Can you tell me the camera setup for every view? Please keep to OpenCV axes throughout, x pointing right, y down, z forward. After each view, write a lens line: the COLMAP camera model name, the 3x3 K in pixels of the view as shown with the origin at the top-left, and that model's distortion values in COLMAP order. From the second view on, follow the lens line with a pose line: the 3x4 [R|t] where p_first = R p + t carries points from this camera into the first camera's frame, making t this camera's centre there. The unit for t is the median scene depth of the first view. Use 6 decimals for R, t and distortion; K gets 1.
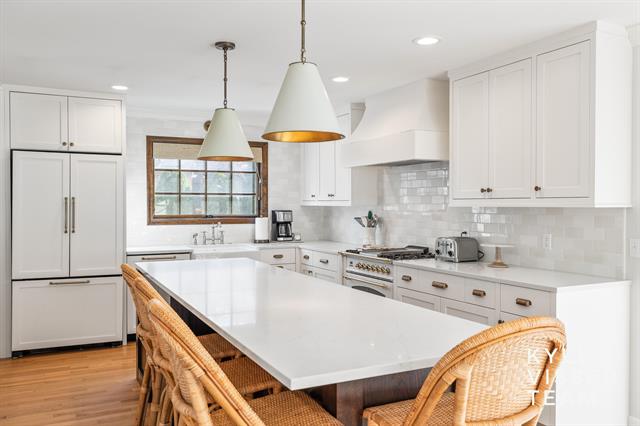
lens RADIAL K [[519.9, 0, 320.0], [0, 519.9, 213.0], [0, 0, 1]] dist [0.001546, 0.000249]
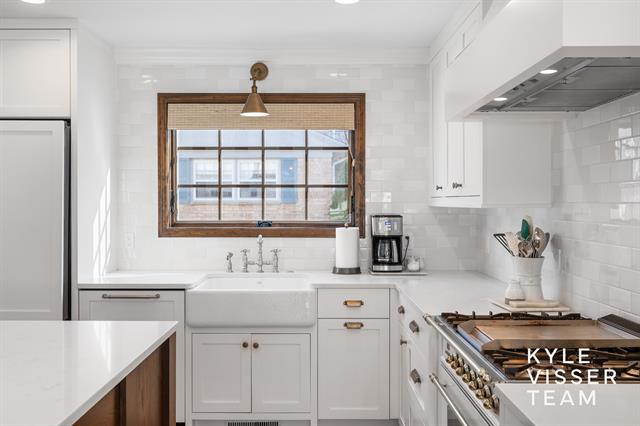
lens RADIAL K [[580.0, 0, 320.0], [0, 580.0, 213.0], [0, 0, 1]] dist [-0.000703, -0.001977]
pose [[0.888569, 0.008700, -0.458660, 0.153761], [-0.008026, 0.999962, 0.003419, -0.008936], [0.458672, 0.000643, 0.888605, 0.457958]]
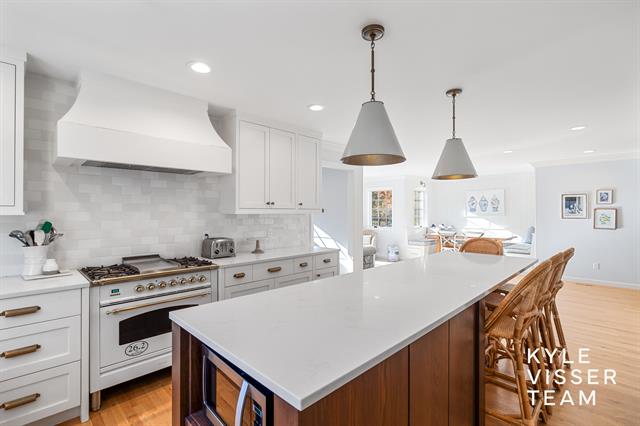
lens RADIAL K [[299.5, 0, 320.0], [0, 299.5, 213.0], [0, 0, 1]] dist [0.000059, -0.000008]
pose [[-0.301942, -0.002728, 0.953322, -0.426743], [0.015296, 0.999853, 0.007706, -0.014182], [-0.953203, 0.016909, -0.301856, 0.828509]]
